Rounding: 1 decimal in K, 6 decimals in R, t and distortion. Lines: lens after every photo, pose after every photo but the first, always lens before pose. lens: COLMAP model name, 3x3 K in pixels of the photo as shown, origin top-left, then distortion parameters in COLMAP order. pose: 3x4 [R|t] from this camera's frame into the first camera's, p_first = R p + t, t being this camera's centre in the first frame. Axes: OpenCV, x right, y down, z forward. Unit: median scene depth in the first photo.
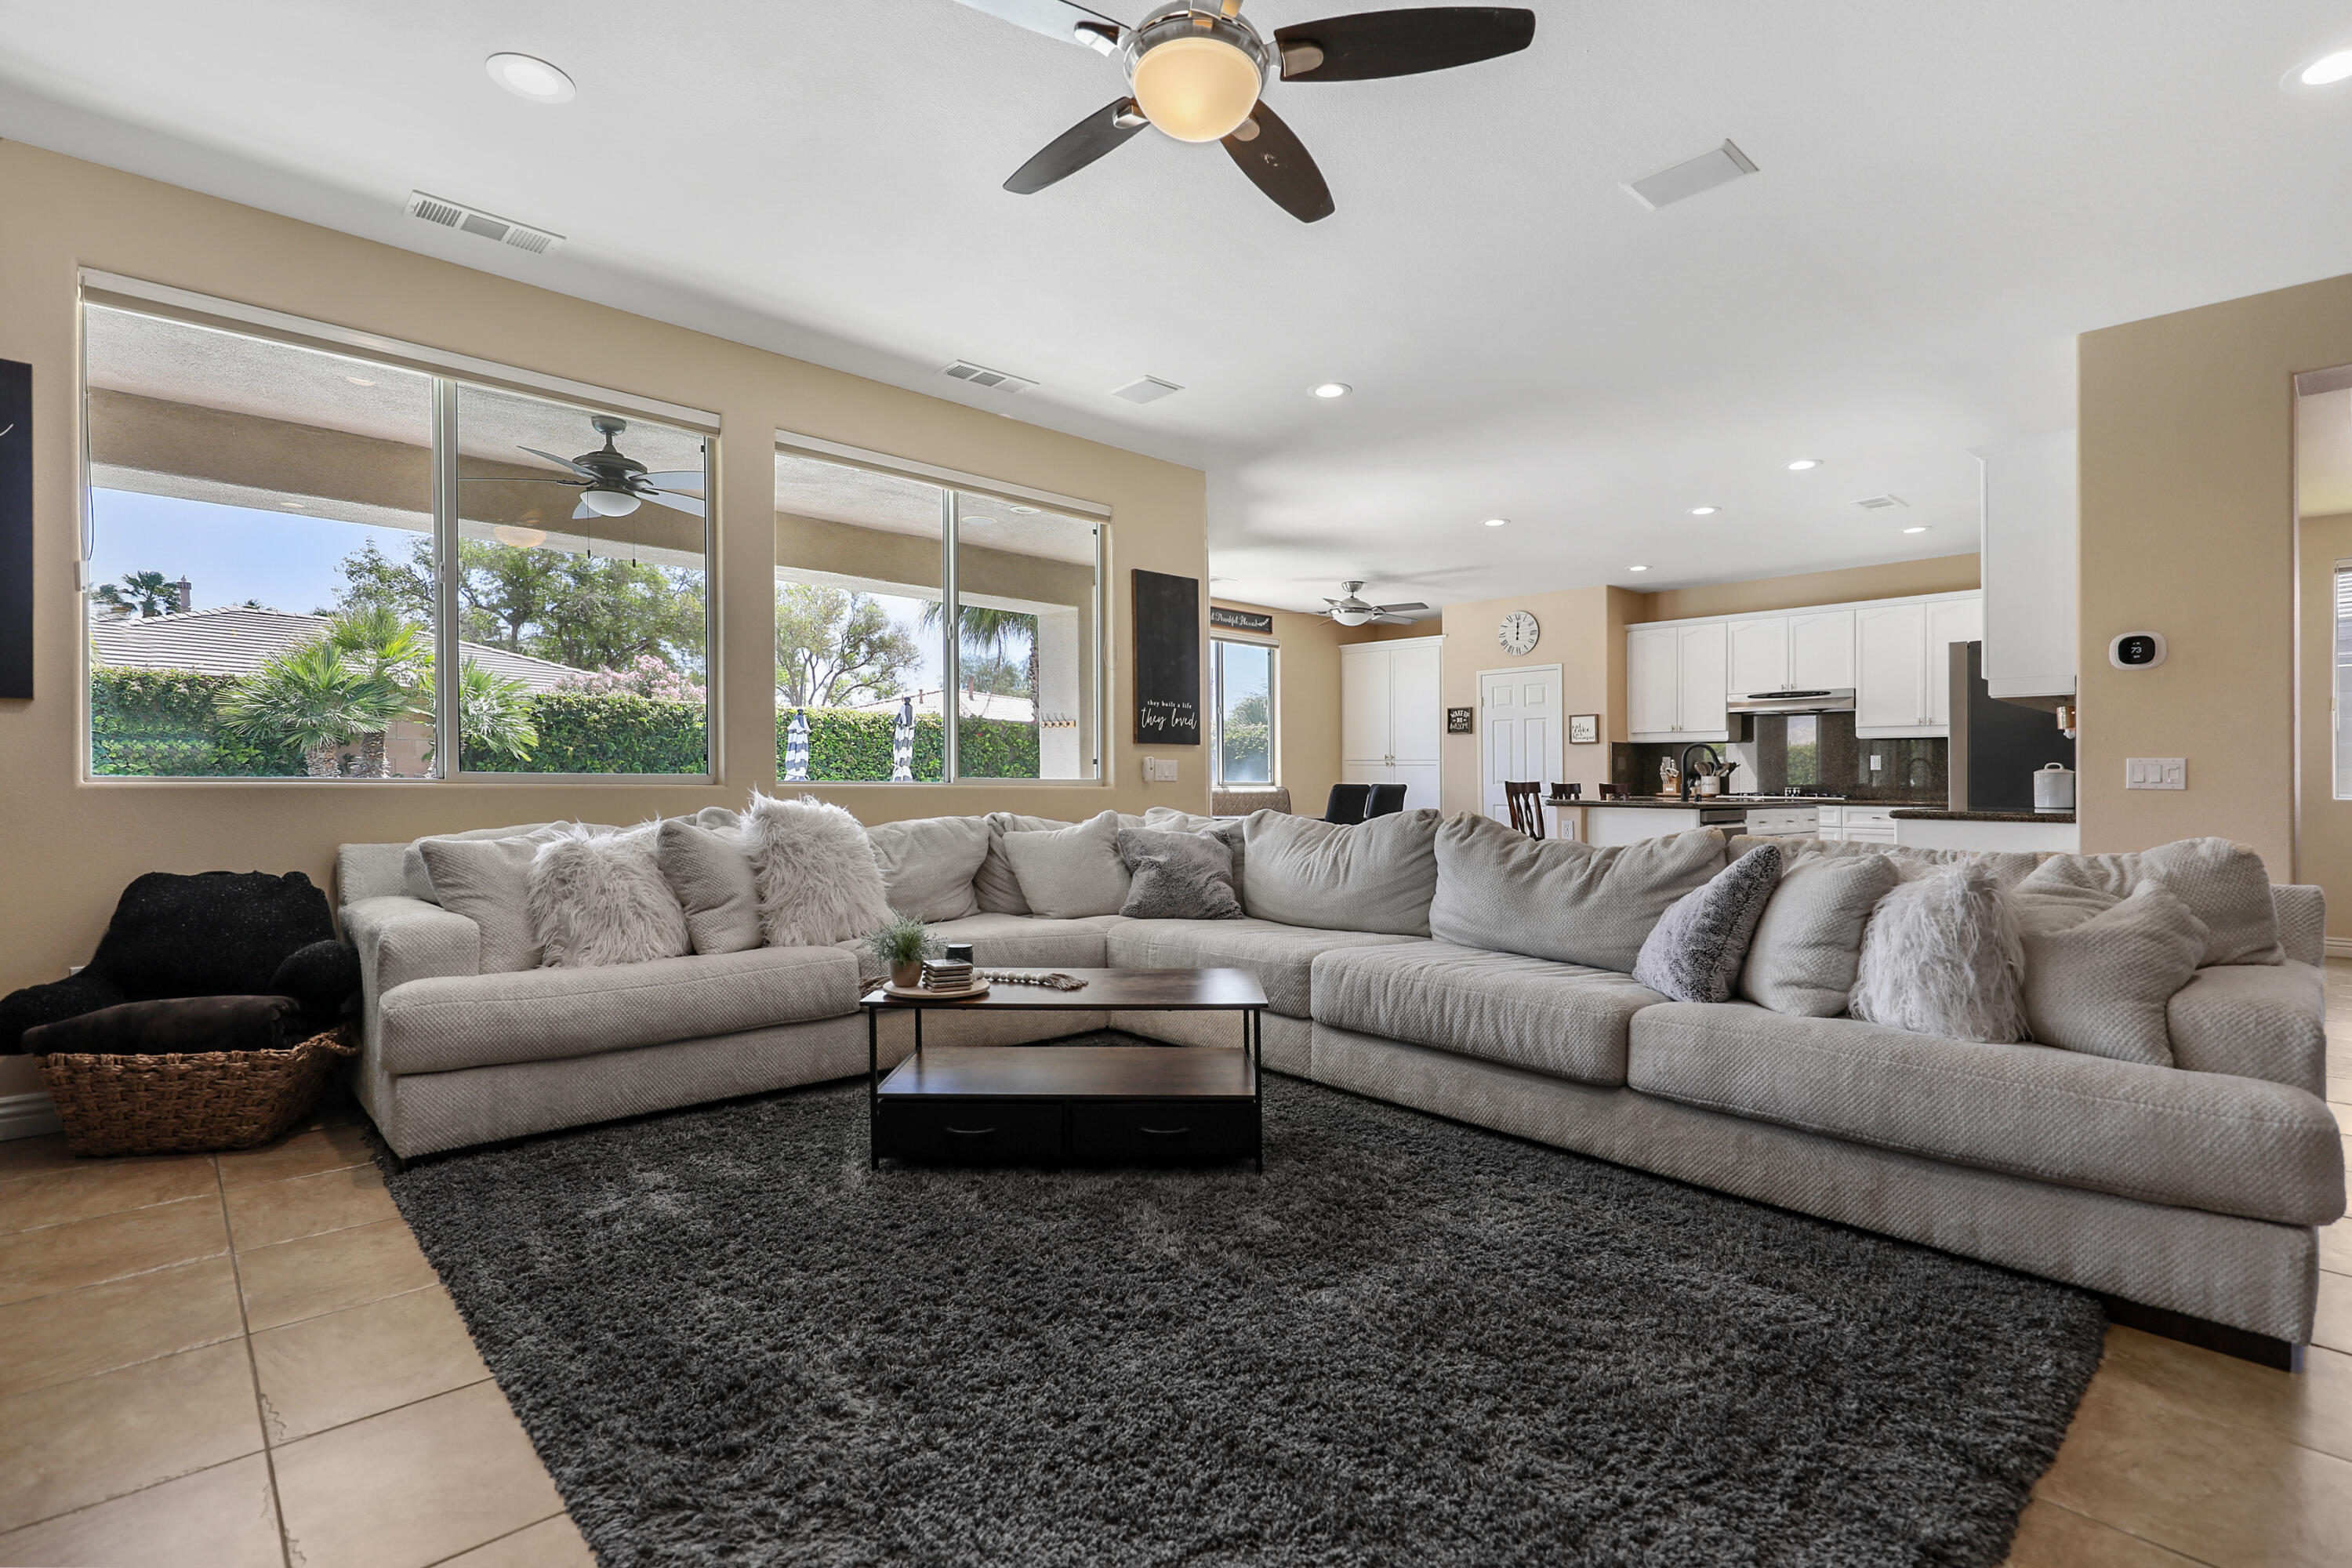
lens RADIAL K [[1087.0, 0, 1175.7], [0, 1087.0, 780.7], [0, 0, 1]] dist [-0.000719, -0.000034]
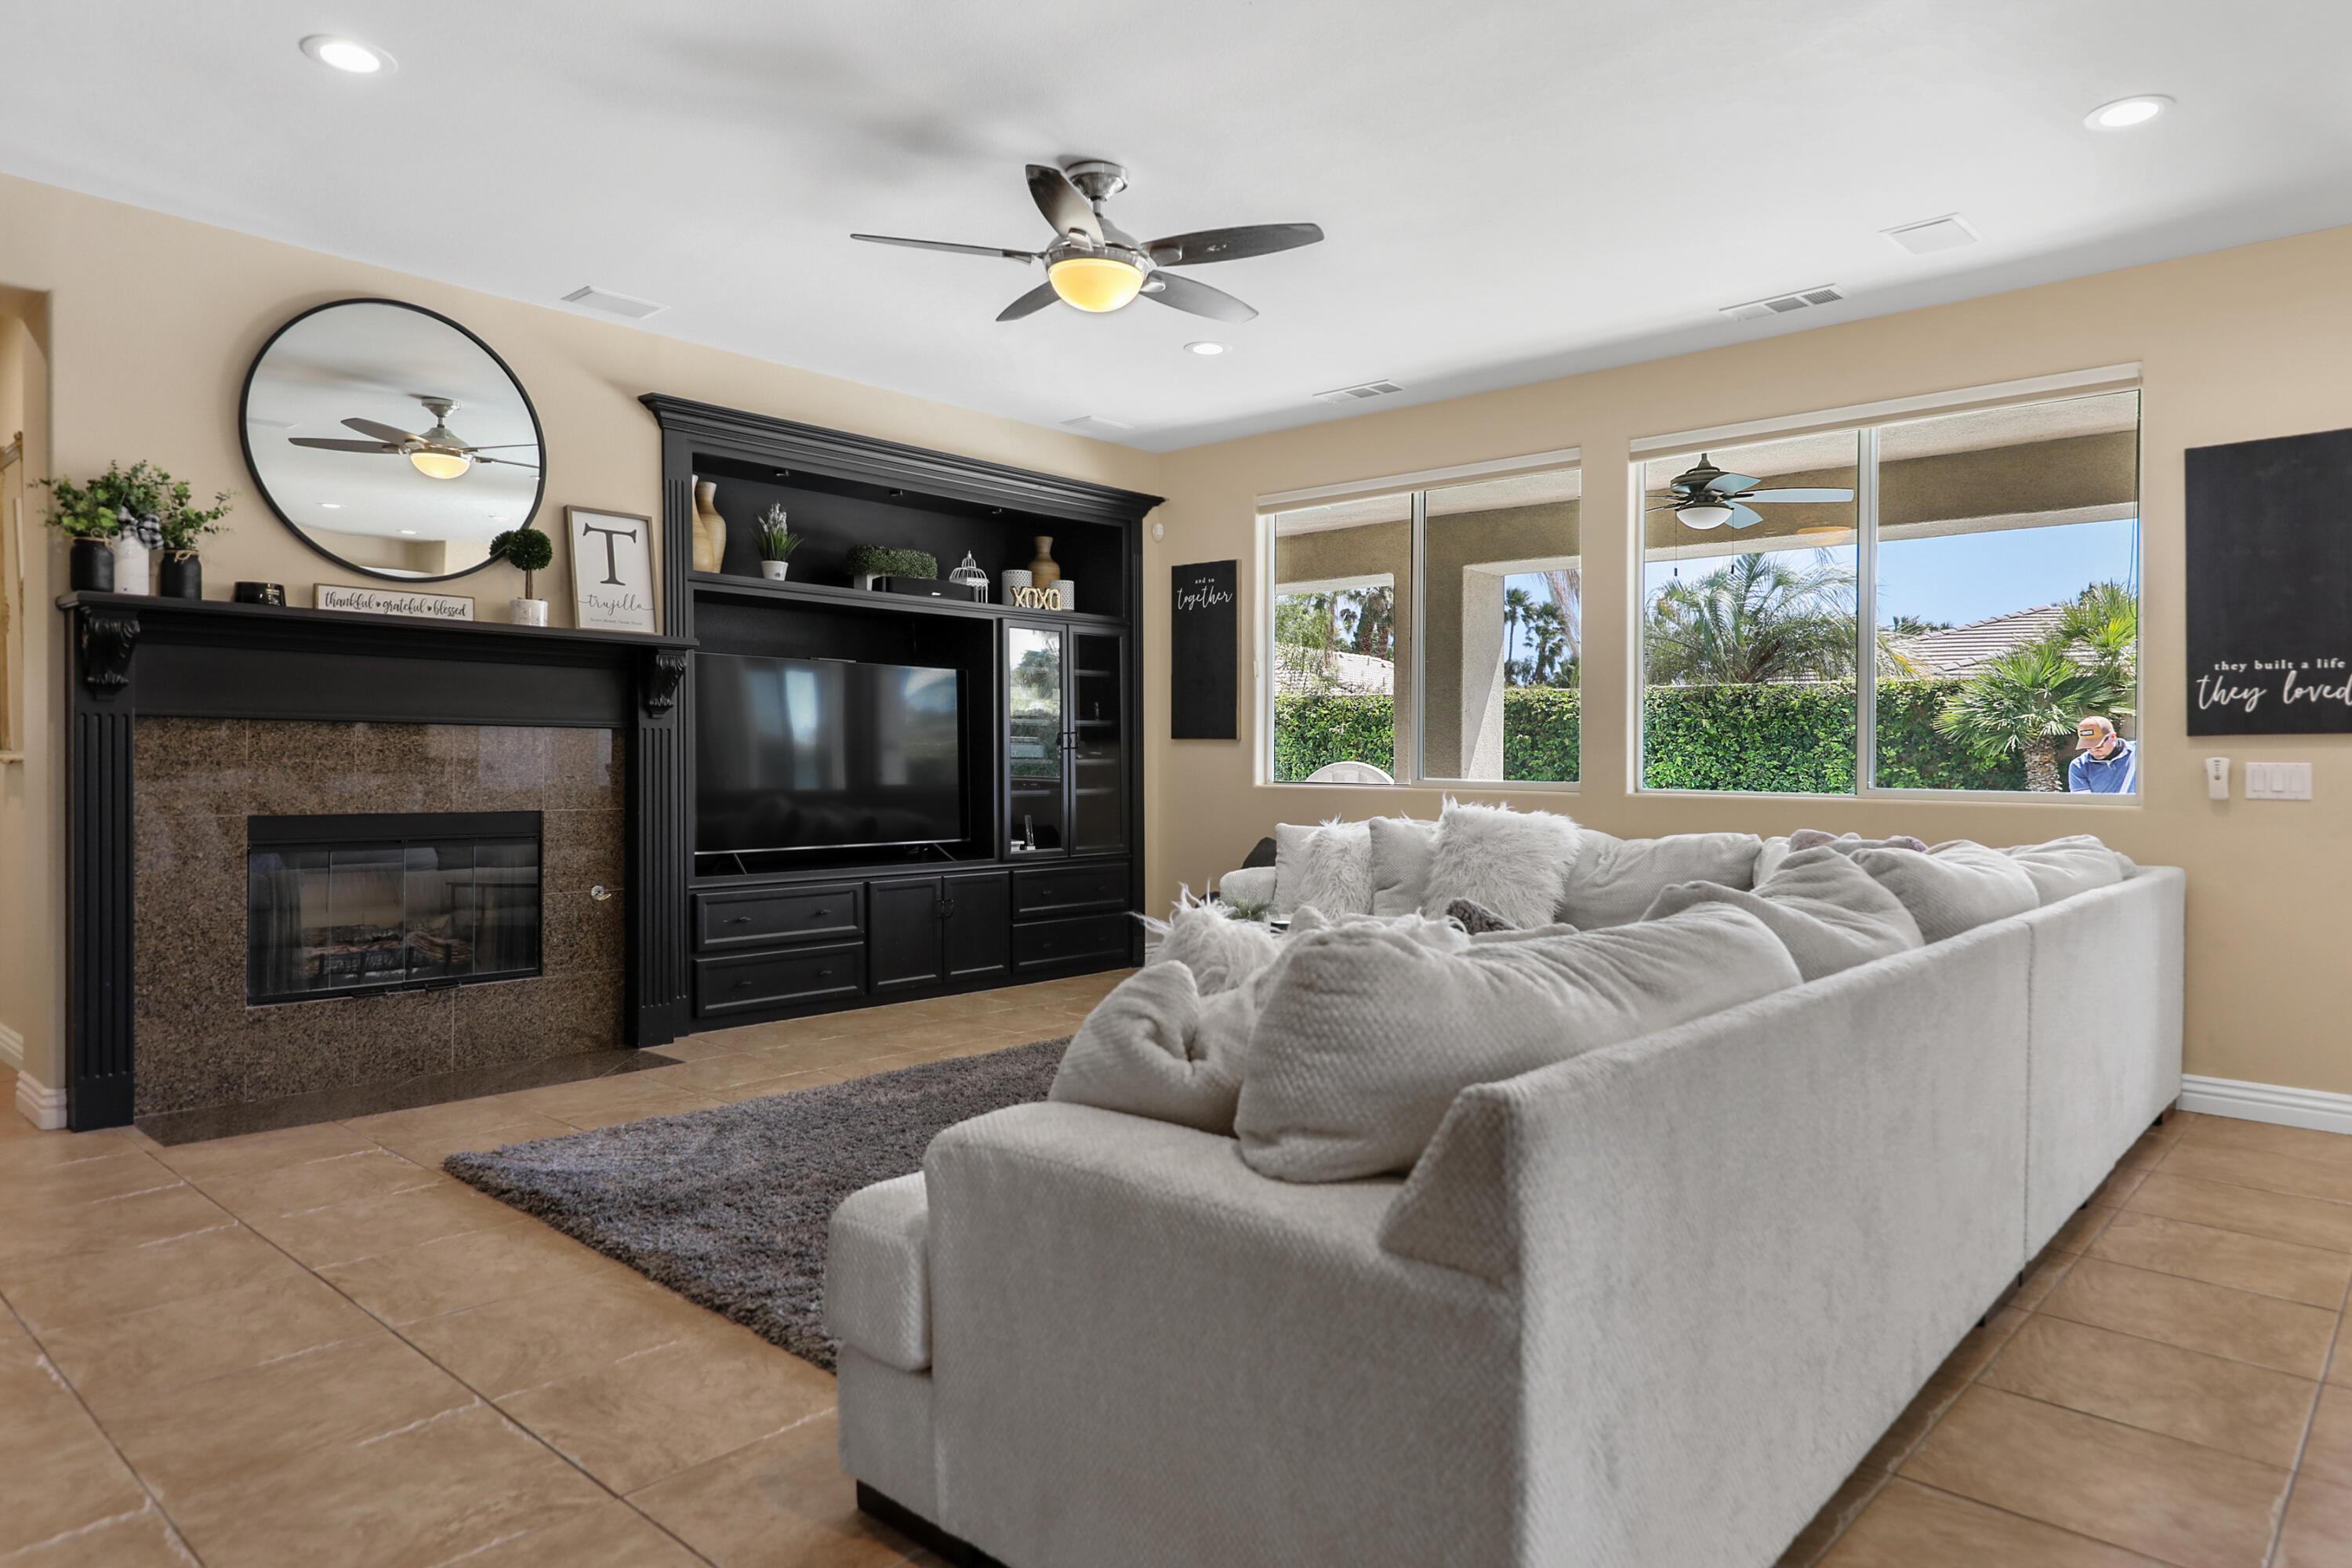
lens RADIAL K [[1438.5, 0, 1174.7], [0, 1438.5, 783.6], [0, 0, 1]] dist [-0.000670, -0.000021]
pose [[0.070390, 0.005730, -0.997503, 0.831719], [-0.006962, 0.999962, 0.005253, -0.009094], [0.997495, 0.006575, 0.070427, 0.430192]]
